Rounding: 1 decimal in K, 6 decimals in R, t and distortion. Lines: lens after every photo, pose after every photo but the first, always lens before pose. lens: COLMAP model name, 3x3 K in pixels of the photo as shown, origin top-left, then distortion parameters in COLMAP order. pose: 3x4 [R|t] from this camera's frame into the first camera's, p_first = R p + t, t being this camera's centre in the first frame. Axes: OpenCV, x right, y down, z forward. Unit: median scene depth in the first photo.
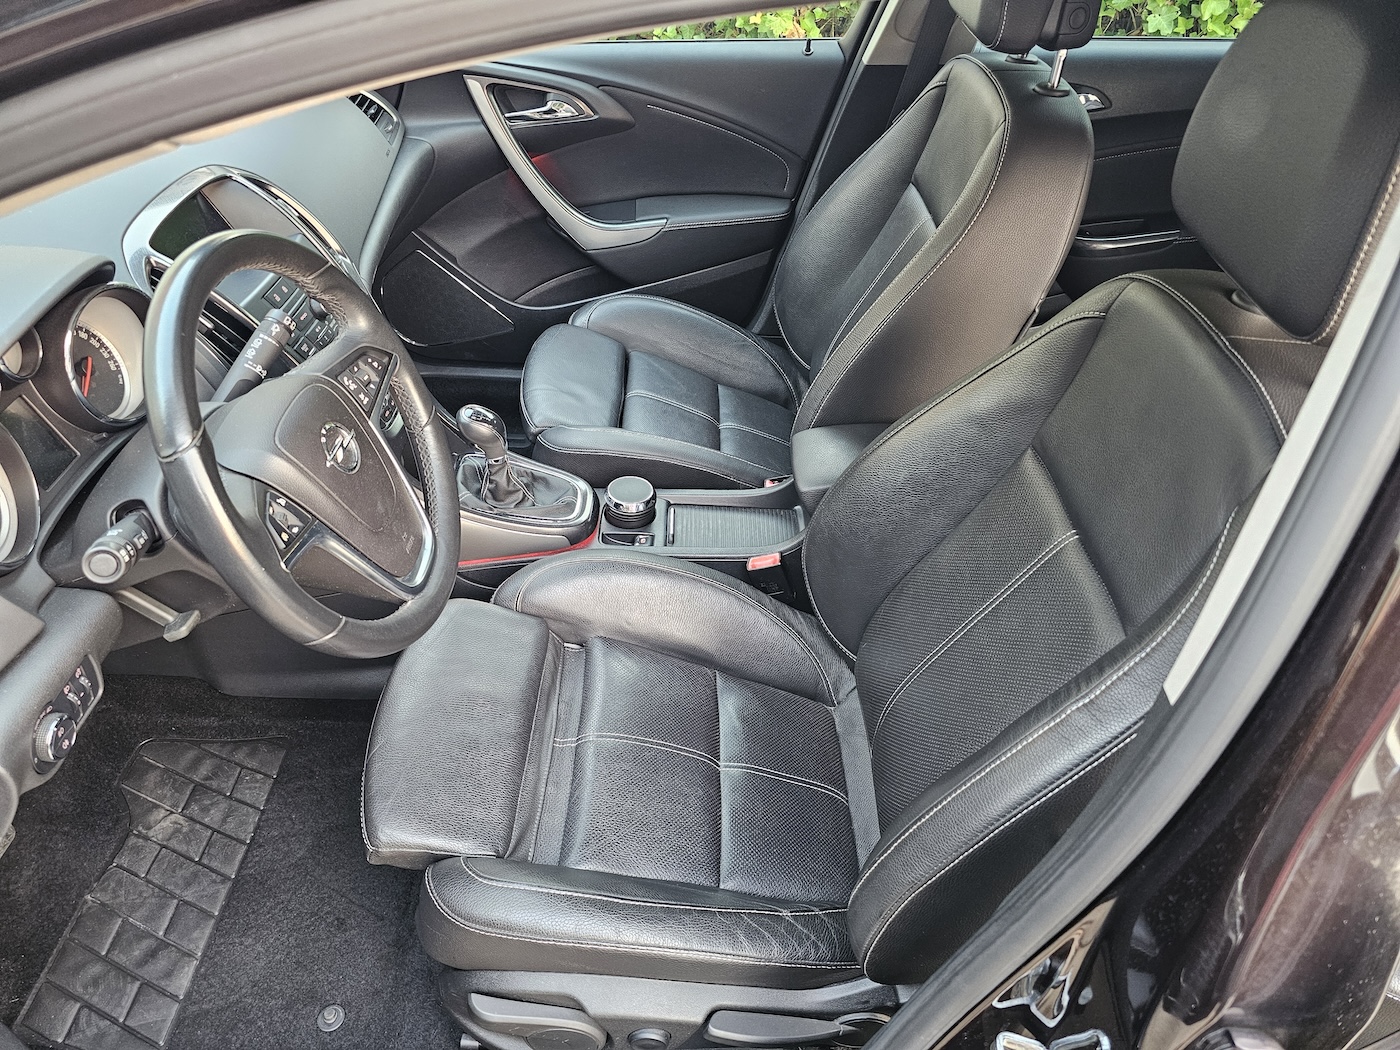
lens RADIAL K [[943.9, 0, 705.8], [0, 943.9, 522.1], [0, 0, 1]] dist [0.044901, -0.037975]
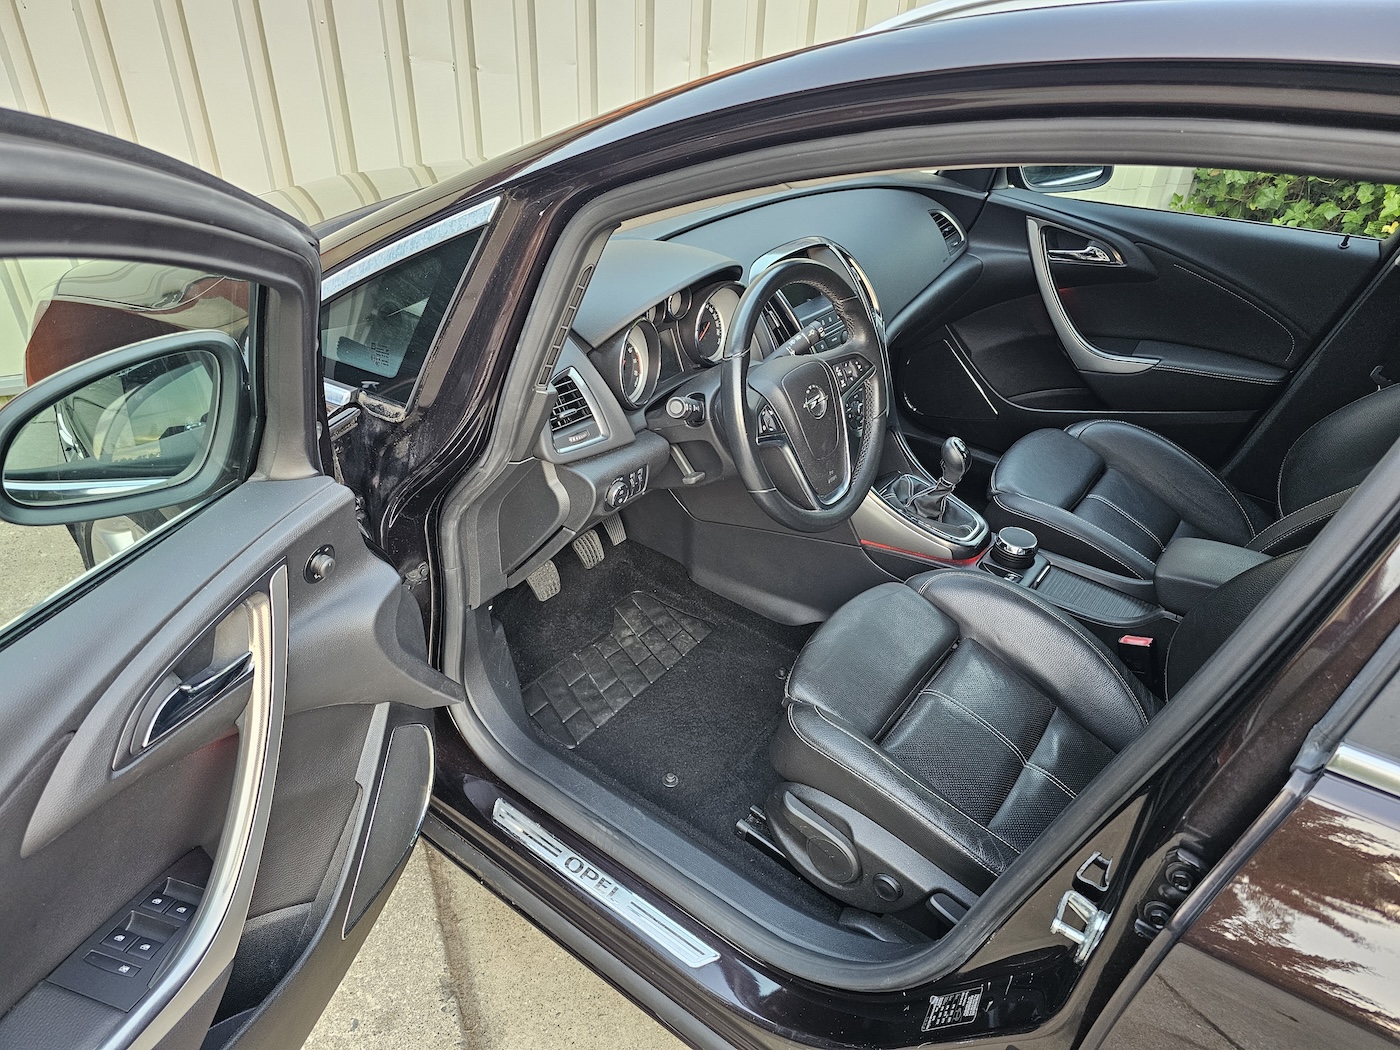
lens RADIAL K [[943.9, 0, 705.8], [0, 943.9, 522.1], [0, 0, 1]] dist [0.044901, -0.037975]
pose [[0.810168, 0.316958, -0.493117, 0.204161], [-0.382548, 0.923270, -0.035063, 0.154102], [0.444167, 0.217048, 0.869256, -0.272020]]
